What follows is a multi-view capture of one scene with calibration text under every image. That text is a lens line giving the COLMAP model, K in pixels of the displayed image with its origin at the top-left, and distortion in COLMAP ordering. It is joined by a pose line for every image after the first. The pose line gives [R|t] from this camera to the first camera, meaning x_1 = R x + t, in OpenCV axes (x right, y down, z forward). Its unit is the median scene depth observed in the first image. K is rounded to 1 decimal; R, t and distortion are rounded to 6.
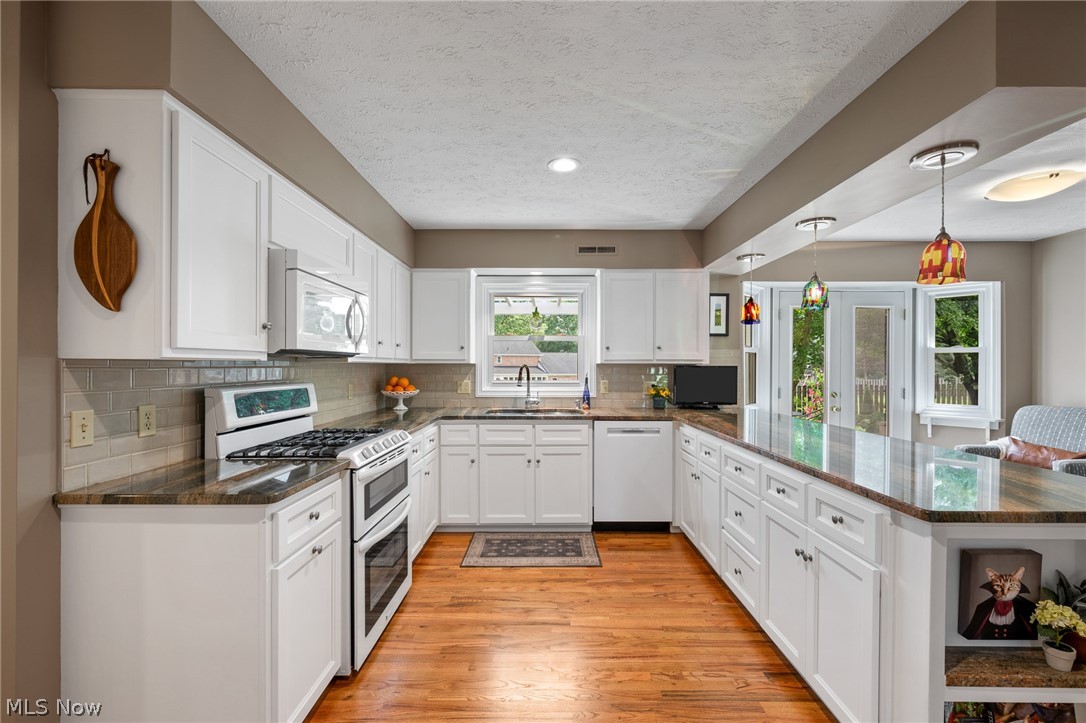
lens RADIAL K [[450.6, 0, 547.6], [0, 450.6, 363.3], [0, 0, 1]] dist [-0.004562, 0.001327]
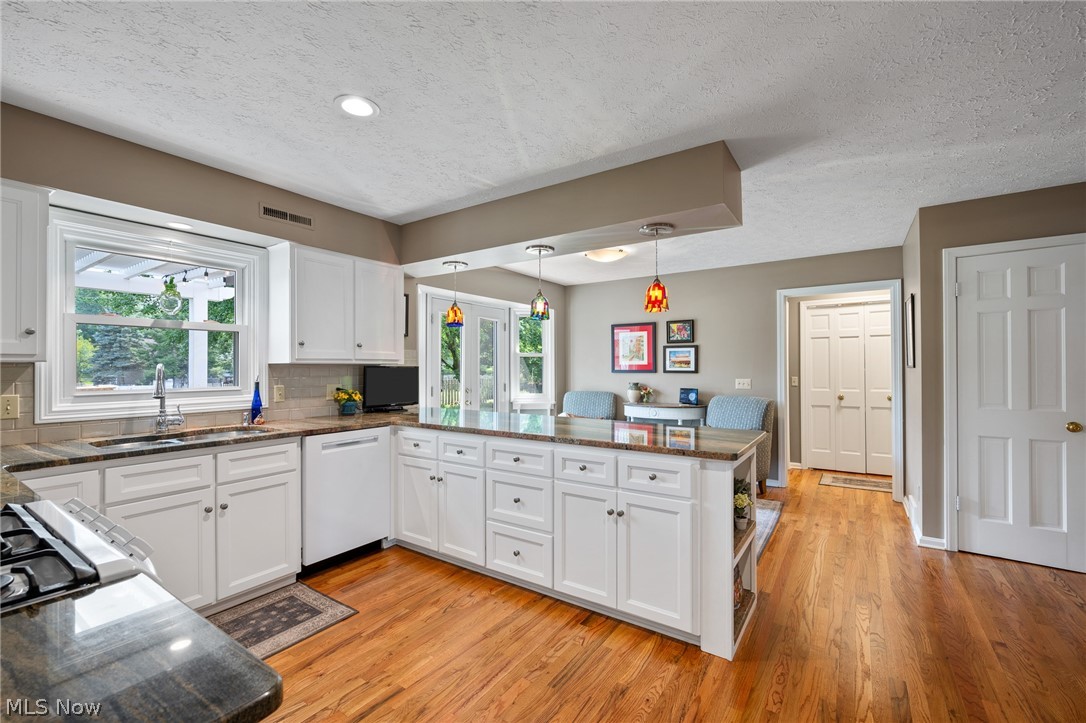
lens RADIAL K [[450.6, 0, 541.6], [0, 450.6, 361.5], [0, 0, 1]] dist [-0.004562, 0.001327]
pose [[0.572144, 0.007550, 0.820118, -0.302597], [-0.001955, 0.999967, -0.007841, 0.002847], [-0.820151, 0.002883, 0.572140, 0.218406]]
